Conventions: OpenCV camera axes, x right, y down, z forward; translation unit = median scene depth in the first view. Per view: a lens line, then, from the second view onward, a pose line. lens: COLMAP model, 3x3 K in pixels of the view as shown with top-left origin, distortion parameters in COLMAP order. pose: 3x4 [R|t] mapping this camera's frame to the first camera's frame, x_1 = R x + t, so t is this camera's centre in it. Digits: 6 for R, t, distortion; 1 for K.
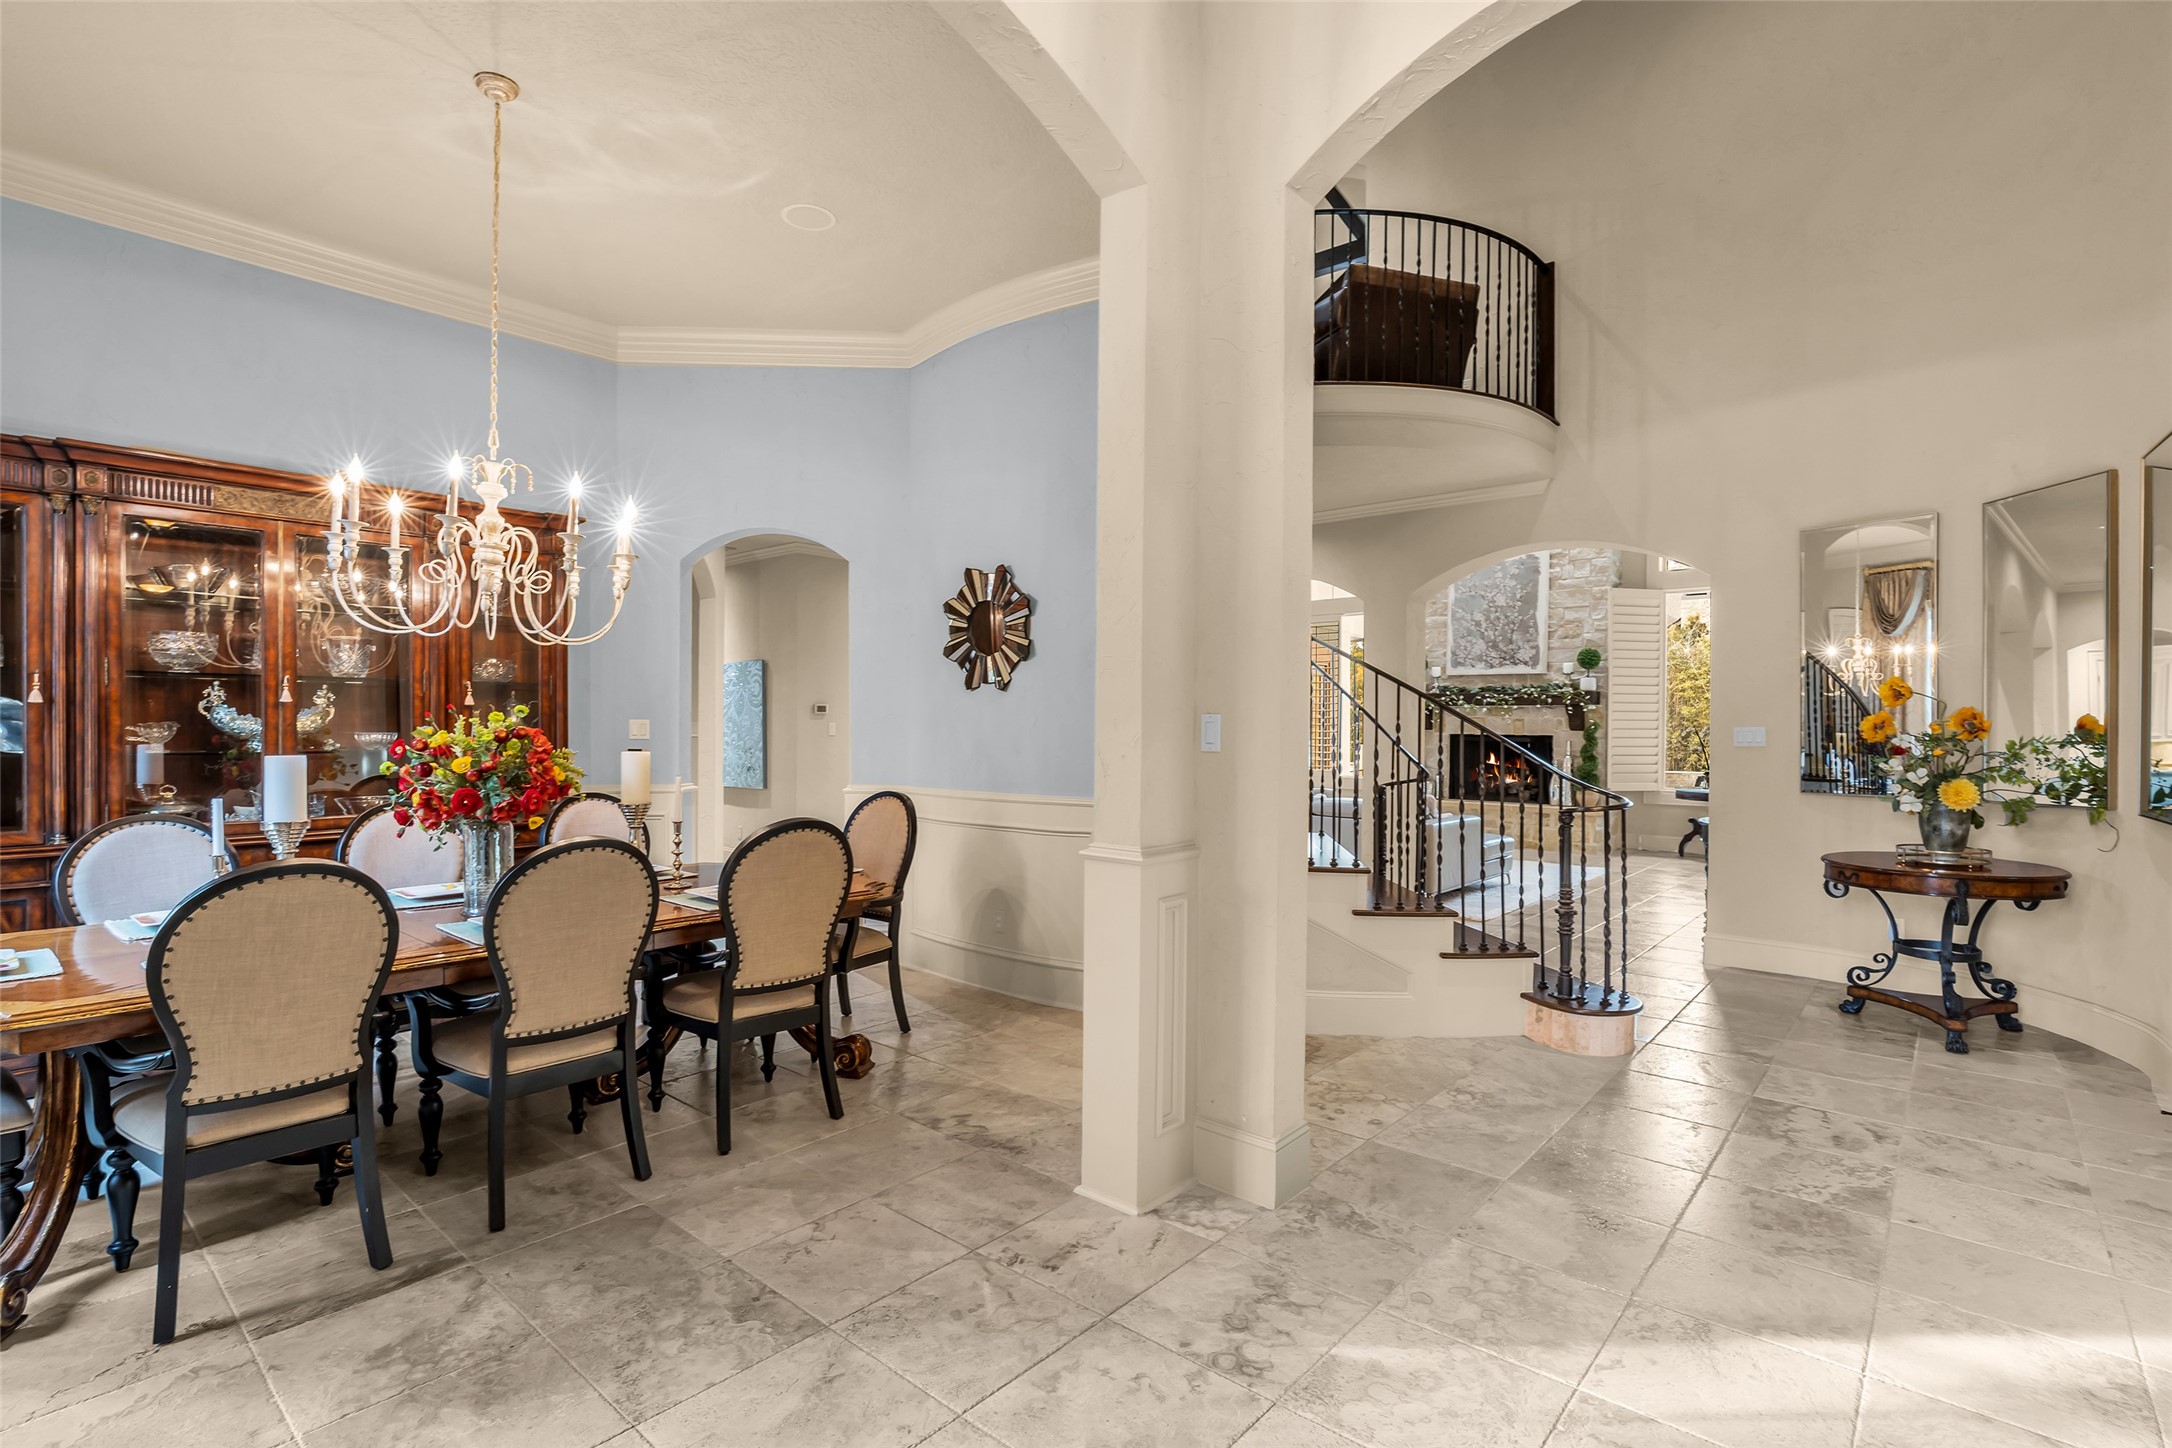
lens RADIAL K [[992.8, 0, 1085.3], [0, 992.8, 732.3], [0, 0, 1]] dist [-0.017642, 0.005866]
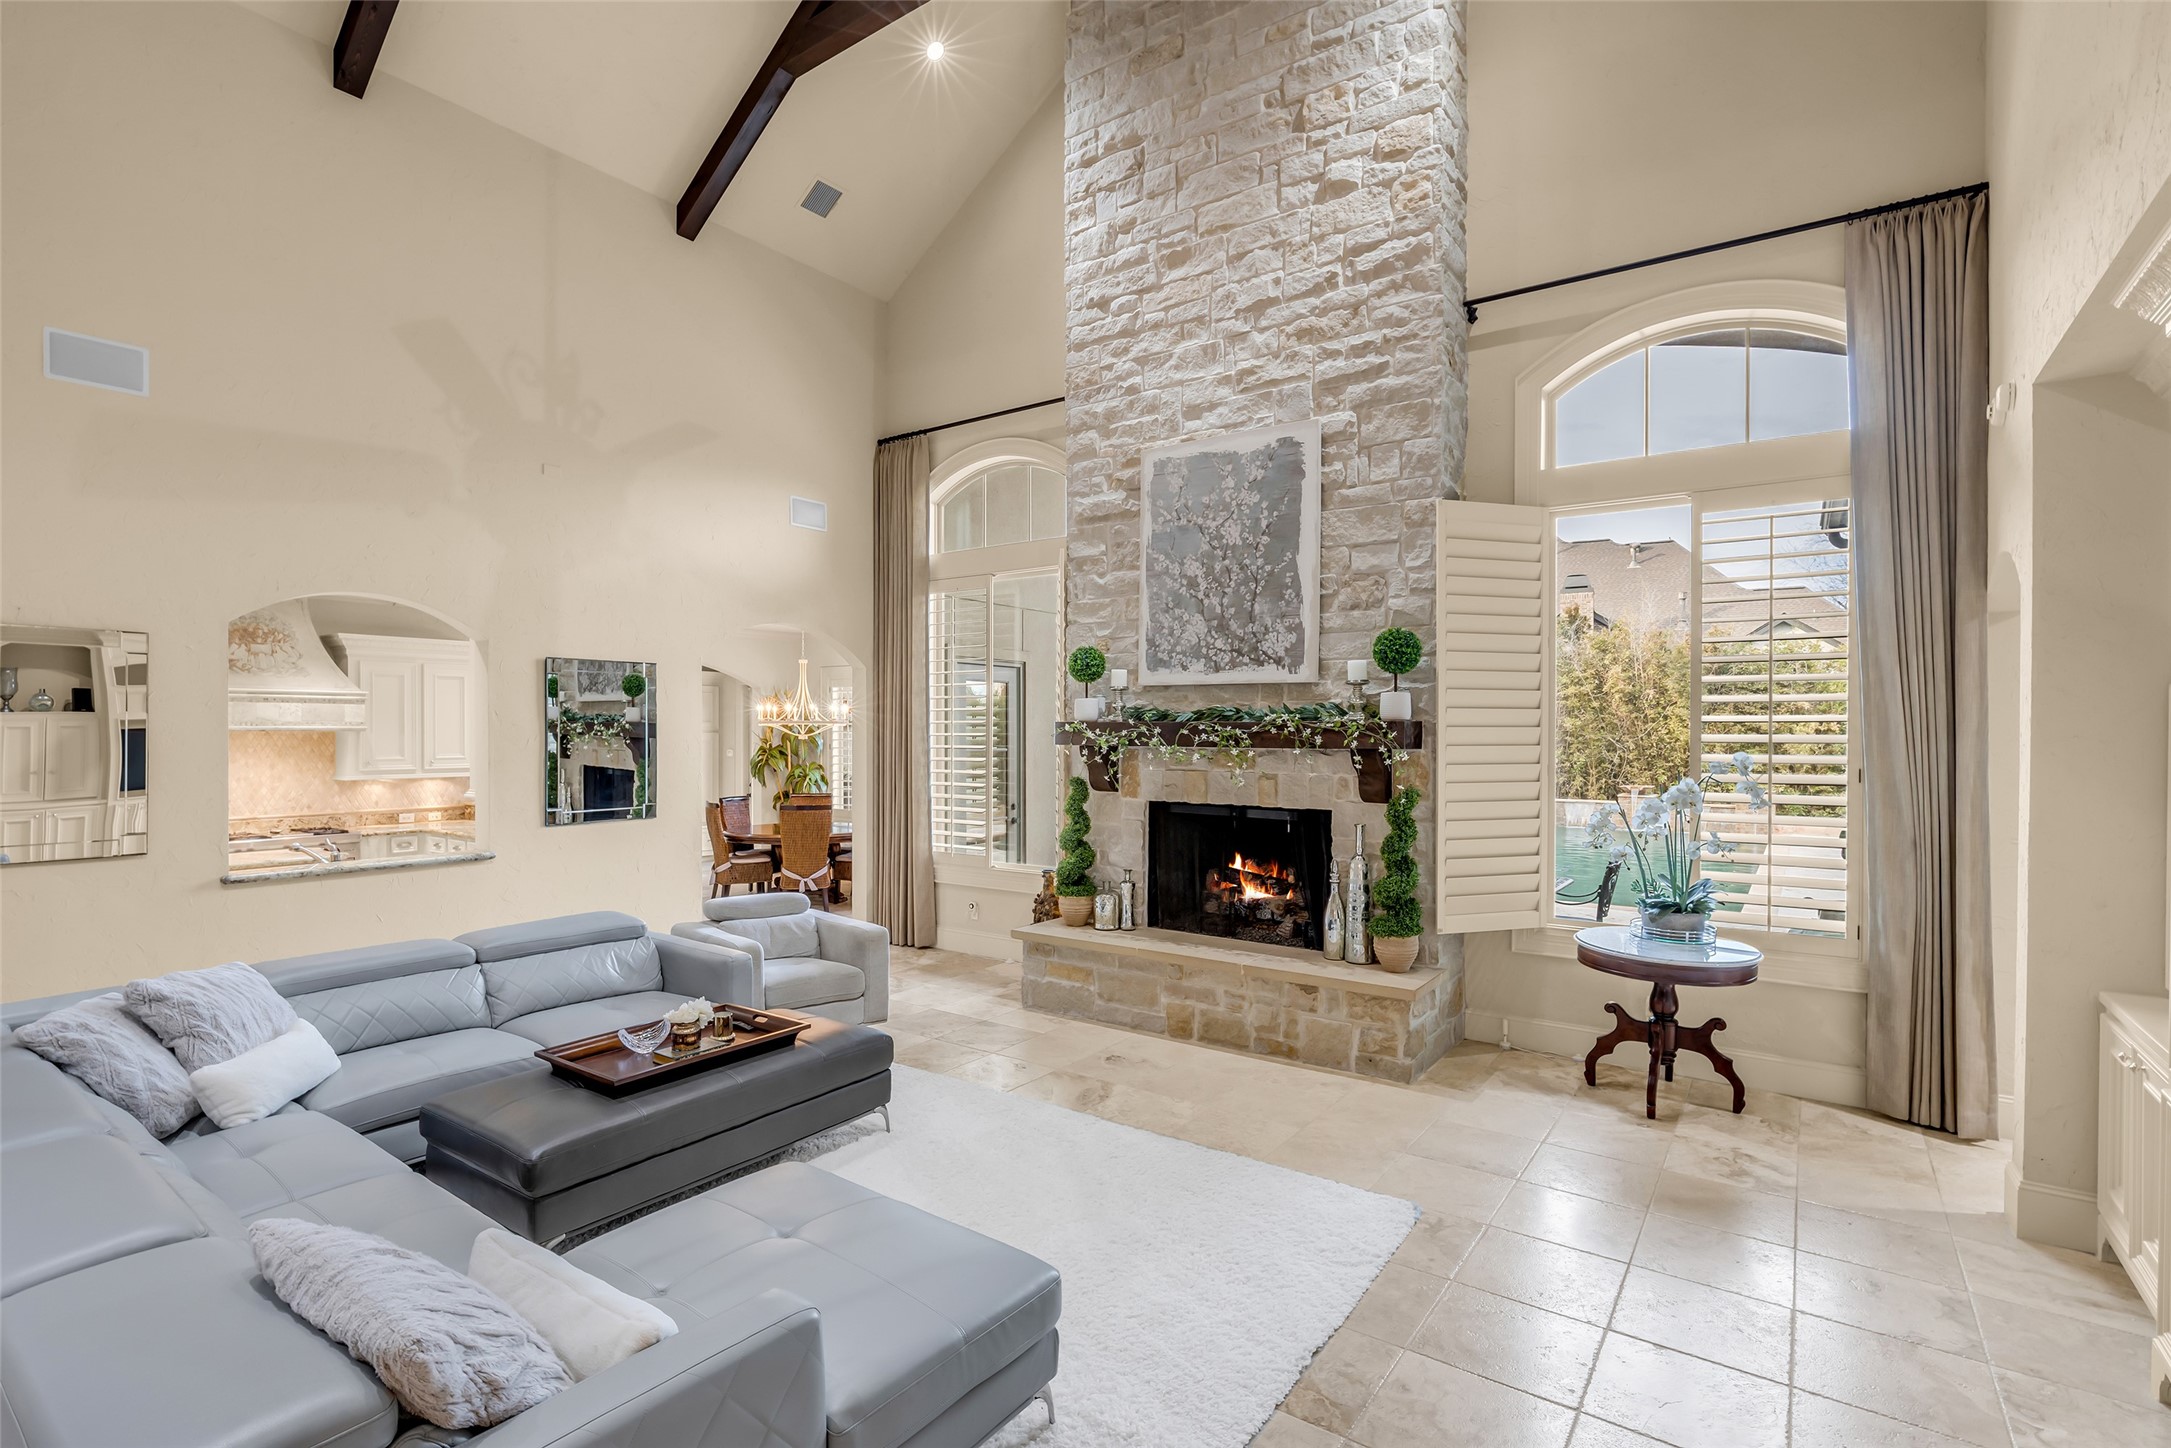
lens RADIAL K [[1020.7, 0, 1076.5], [0, 1020.7, 733.8], [0, 0, 1]] dist [-0.000821, -0.000365]
pose [[0.994714, -0.007677, 0.102394, 0.217346], [0.008045, 0.999963, -0.003186, -0.024562], [-0.102366, 0.003993, 0.994739, 0.376701]]
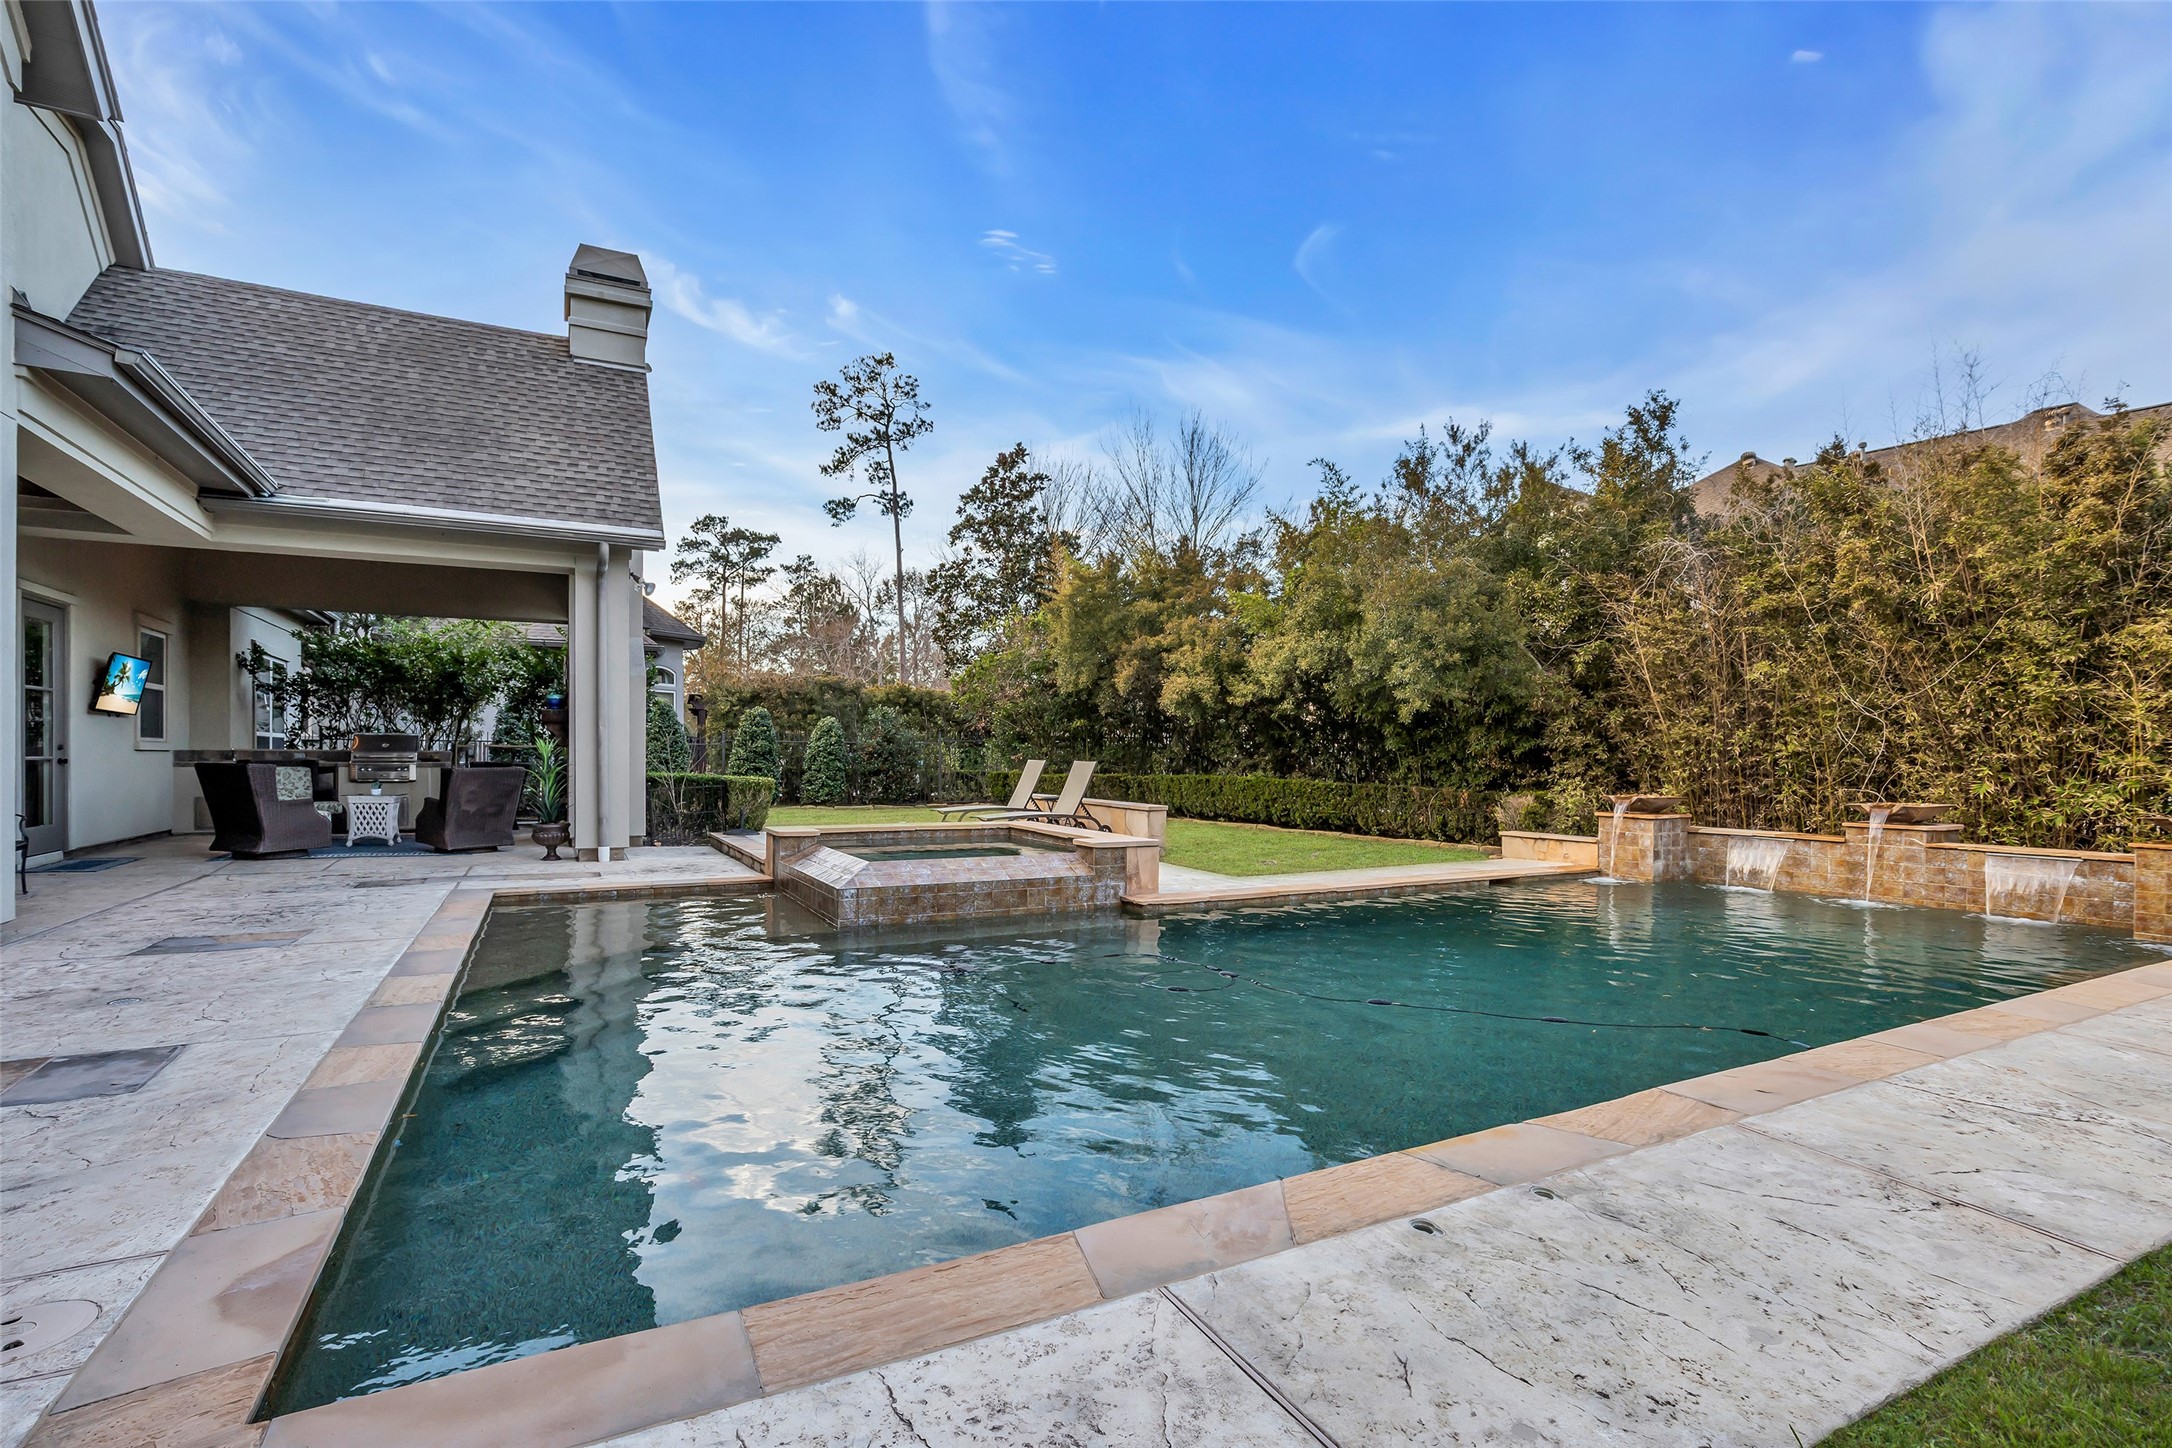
lens RADIAL K [[1003.6, 0, 1079.9], [0, 1003.6, 750.4], [0, 0, 1]] dist [-0.018111, 0.006660]
pose [[0.935524, -0.003508, -0.353246, 0.873244], [-0.002248, 0.999871, -0.015881, 0.027065], [0.353256, 0.015651, 0.935396, 0.957636]]
